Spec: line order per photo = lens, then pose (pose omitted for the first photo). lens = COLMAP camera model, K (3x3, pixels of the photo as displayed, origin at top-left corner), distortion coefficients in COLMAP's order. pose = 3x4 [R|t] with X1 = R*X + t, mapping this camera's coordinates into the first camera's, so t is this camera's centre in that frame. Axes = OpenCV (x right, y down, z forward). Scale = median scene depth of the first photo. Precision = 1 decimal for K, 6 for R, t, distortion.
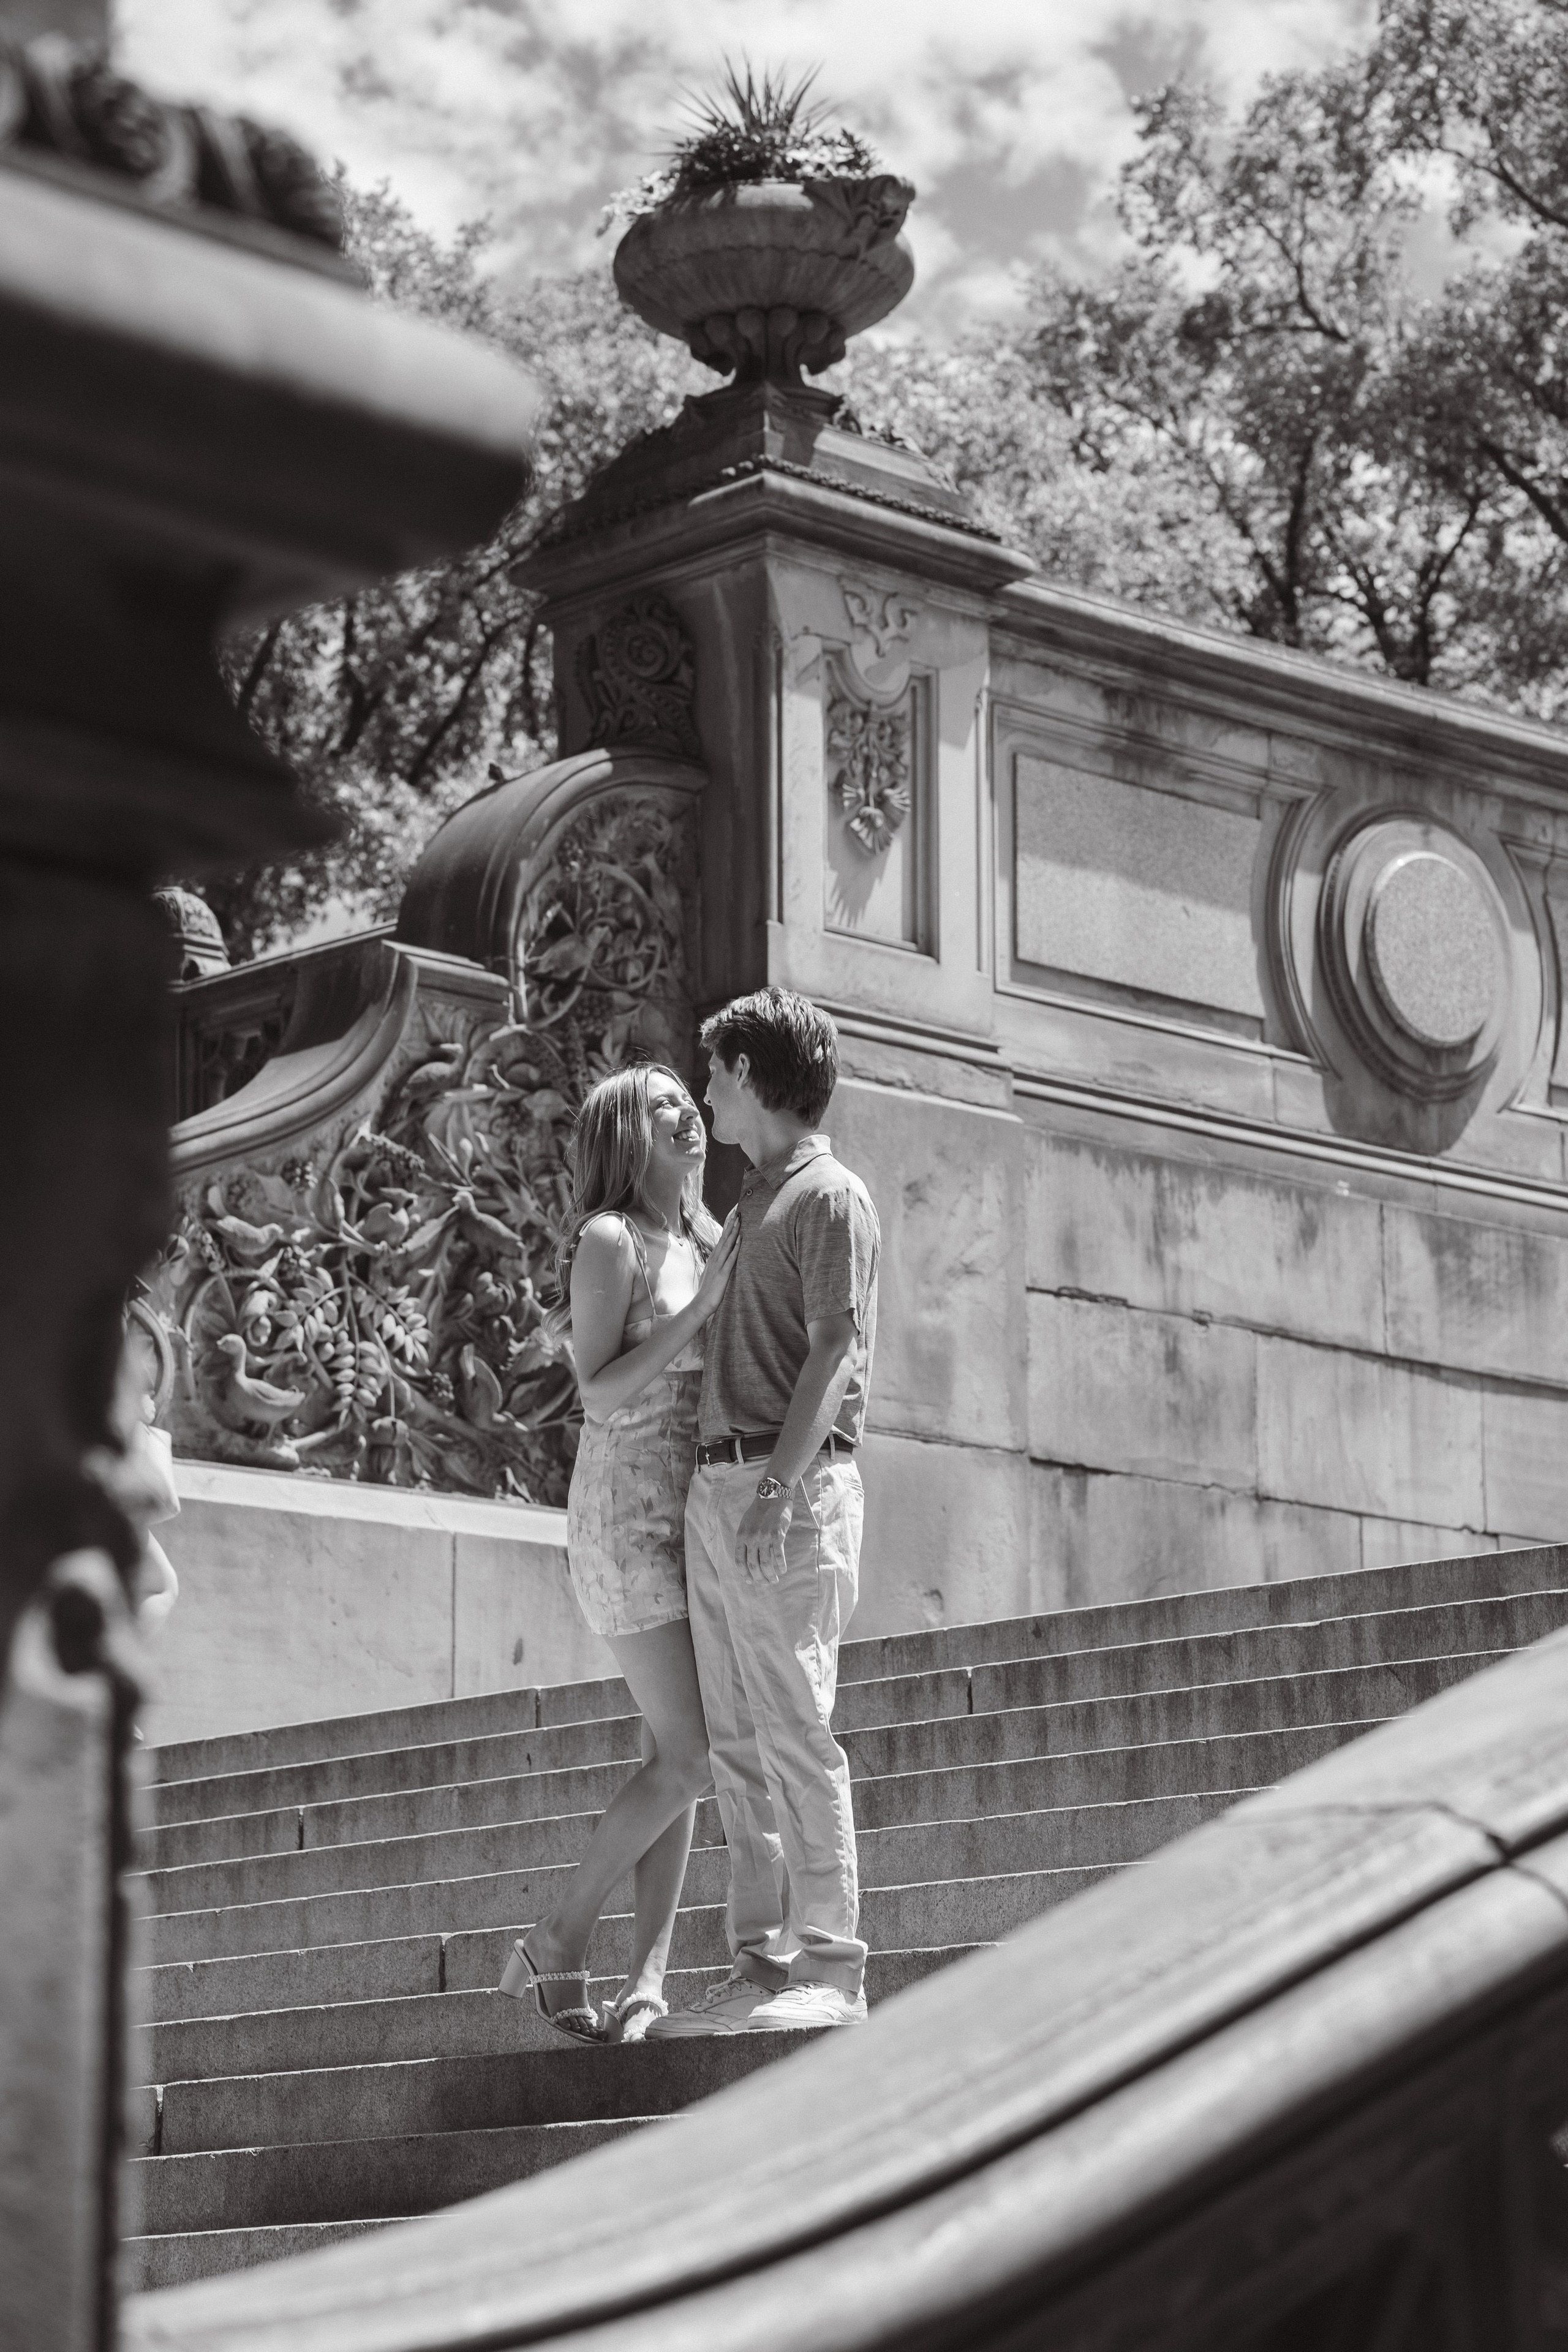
lens RADIAL K [[5923.0, 0, 783.5], [0, 5923.0, 1337.0], [0, 0, 1]] dist [0.610462, 1.376380]
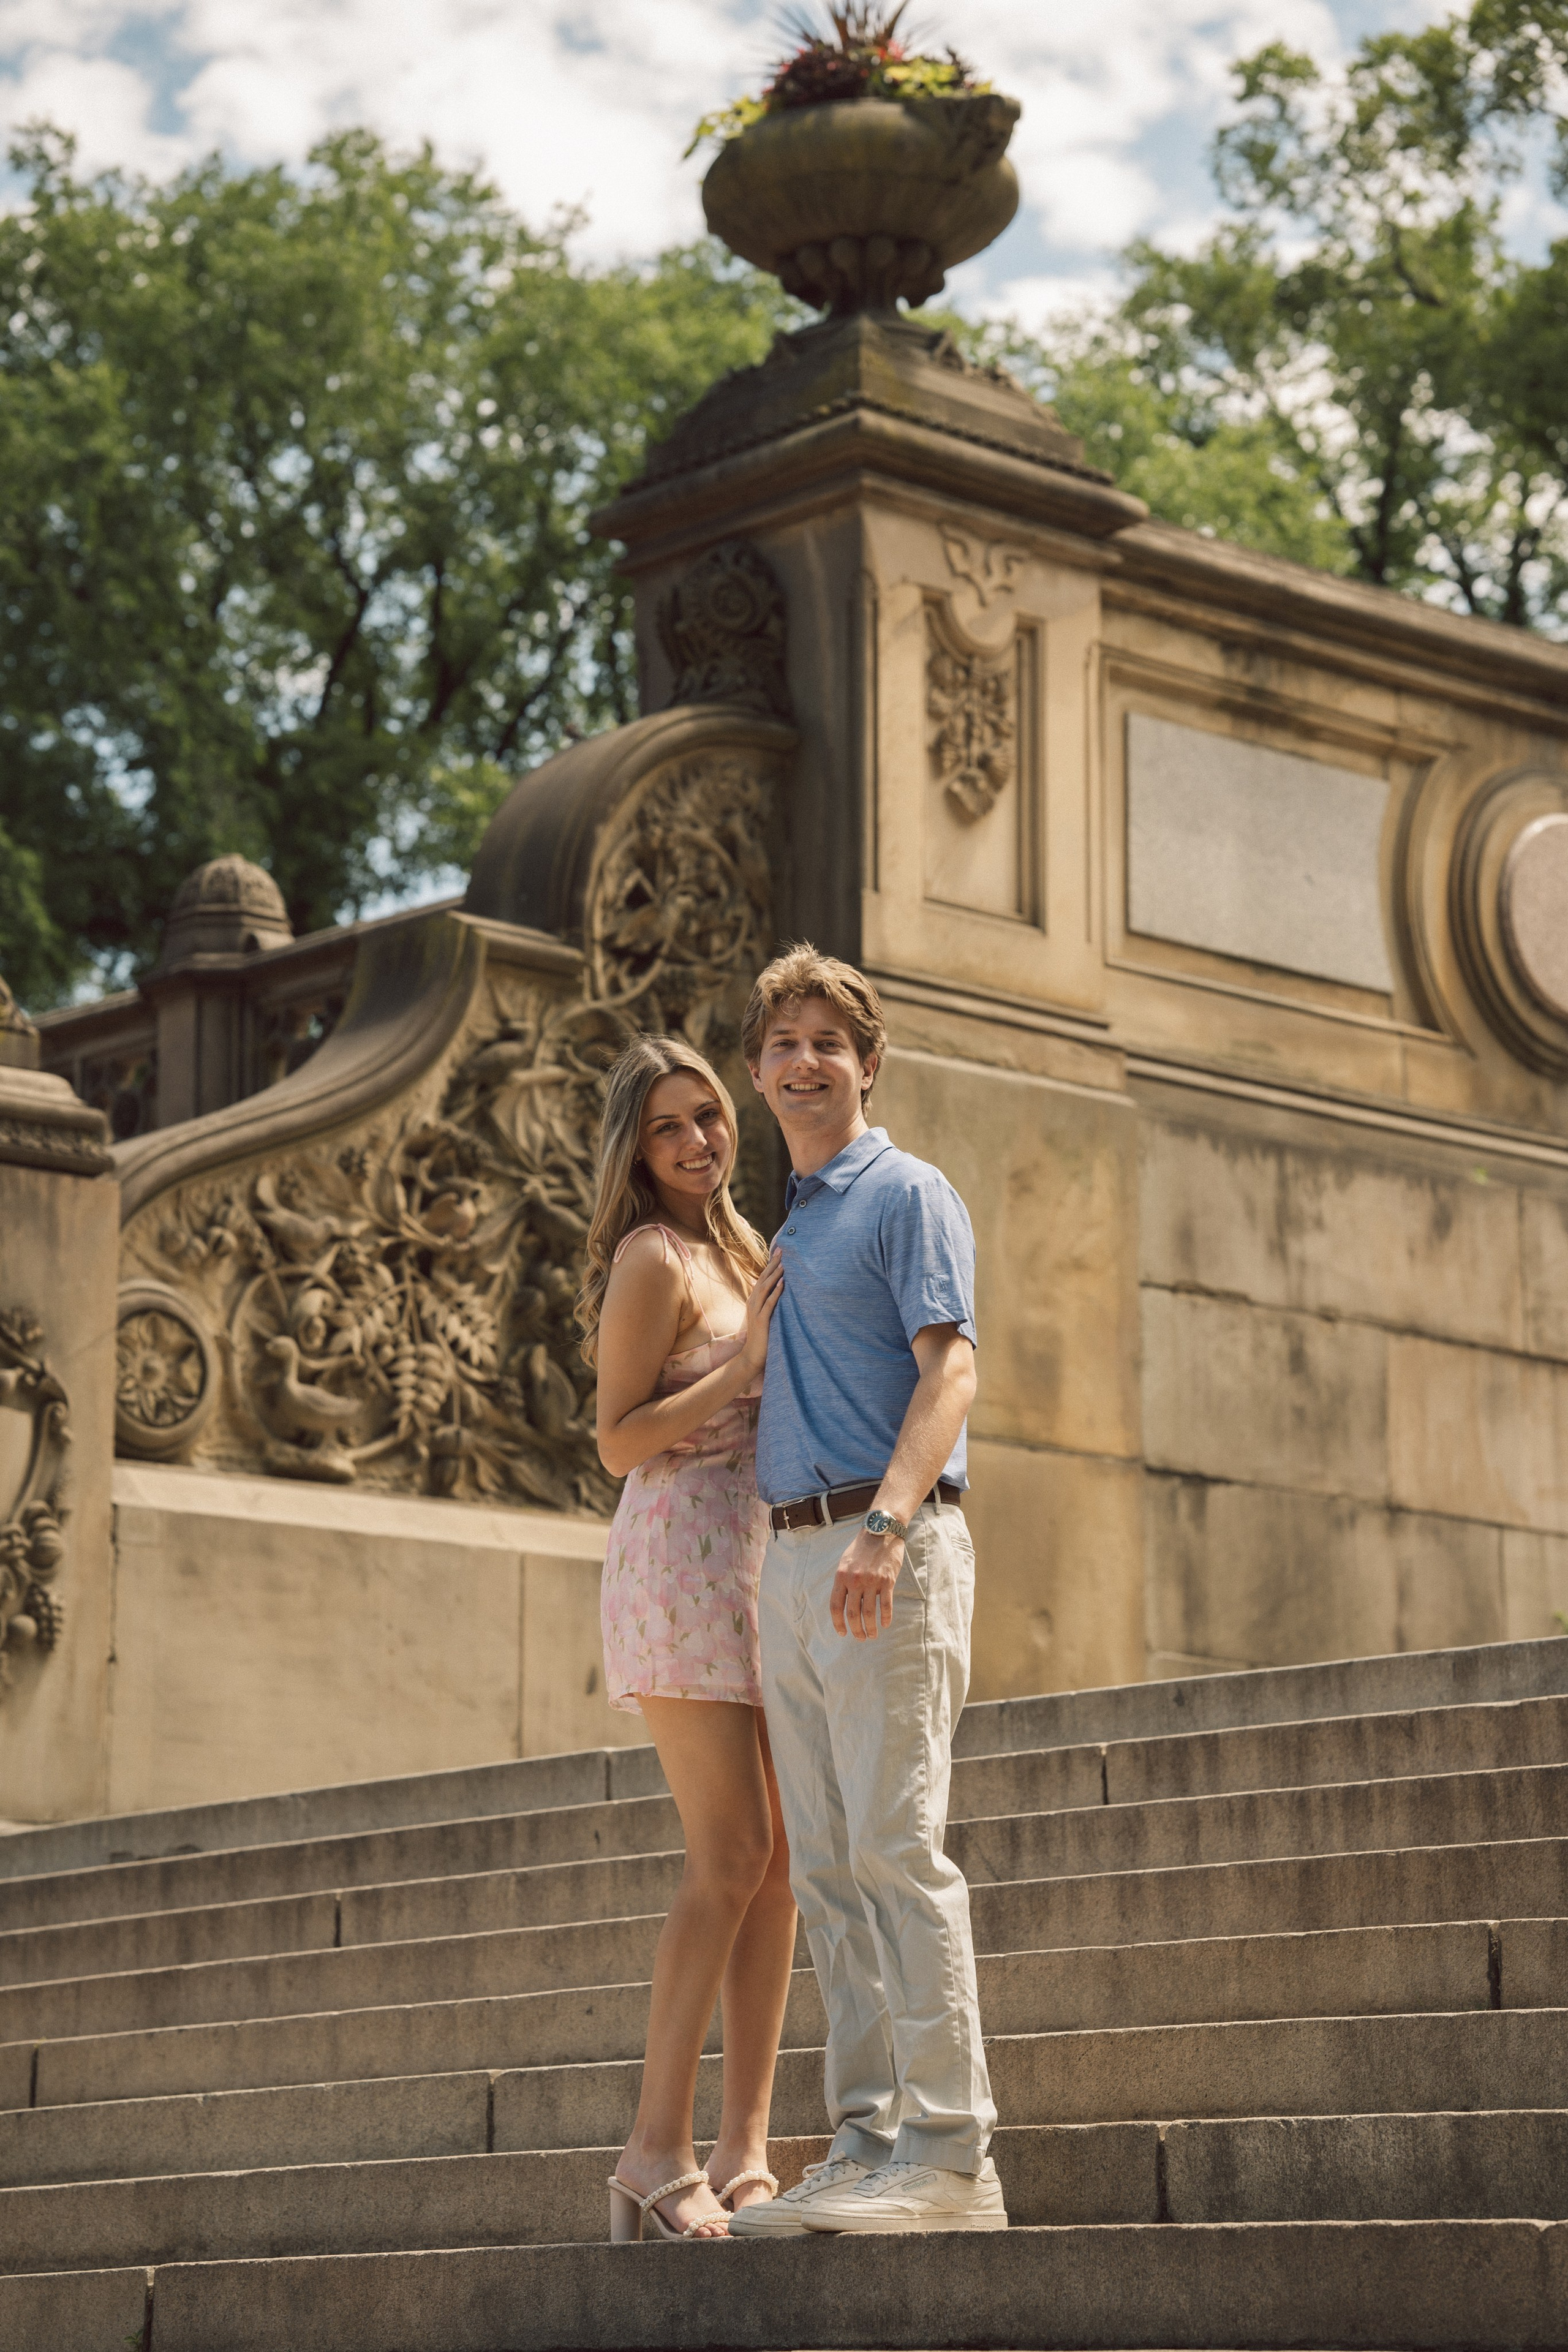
lens RADIAL K [[5639.1, 0, 773.1], [0, 5639.1, 1191.4], [0, 0, 1]] dist [0.628847, 2.800447]
pose [[0.999875, 0.000469, -0.015825, -0.002554], [-0.000753, 0.999839, -0.017929, -0.006740], [0.015814, 0.017939, 0.999714, 0.113795]]
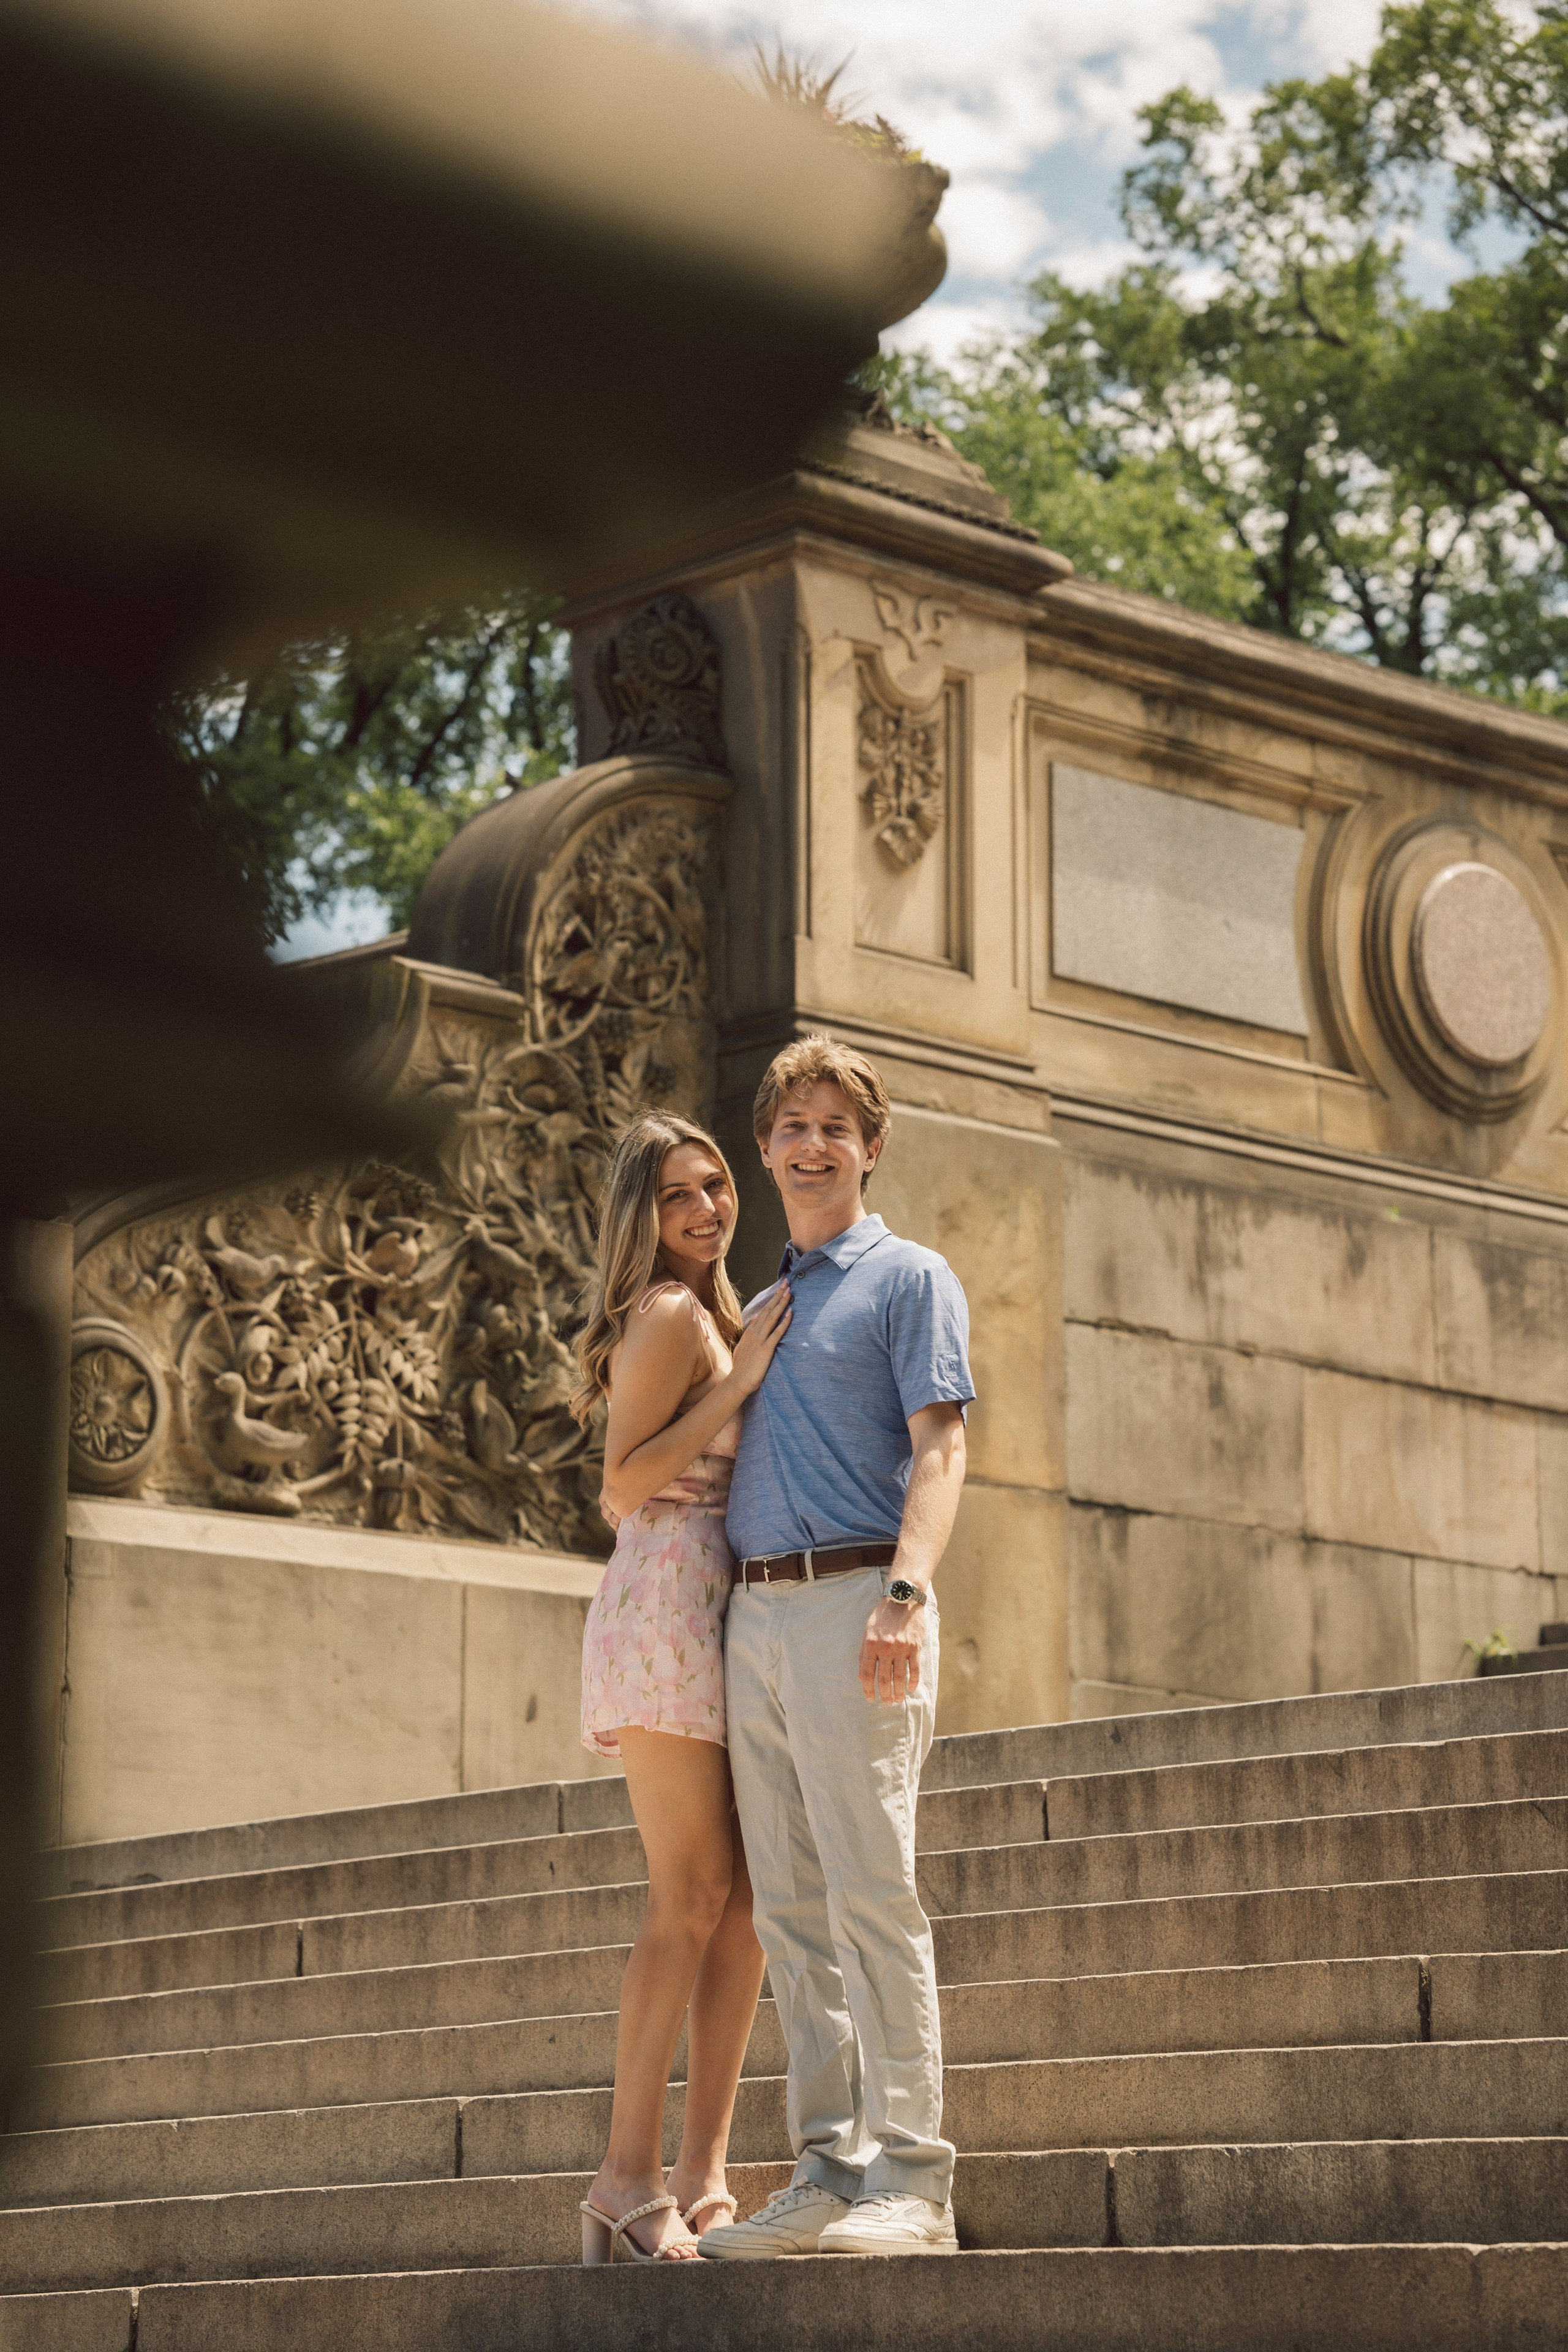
lens RADIAL K [[5639.1, 0, 773.1], [0, 5639.1, 1191.4], [0, 0, 1]] dist [0.628847, 2.800447]
pose [[0.999992, 0.003187, 0.002595, -0.008354], [-0.003138, 0.999819, -0.018740, -0.011695], [-0.002654, 0.018732, 0.999821, 0.091603]]
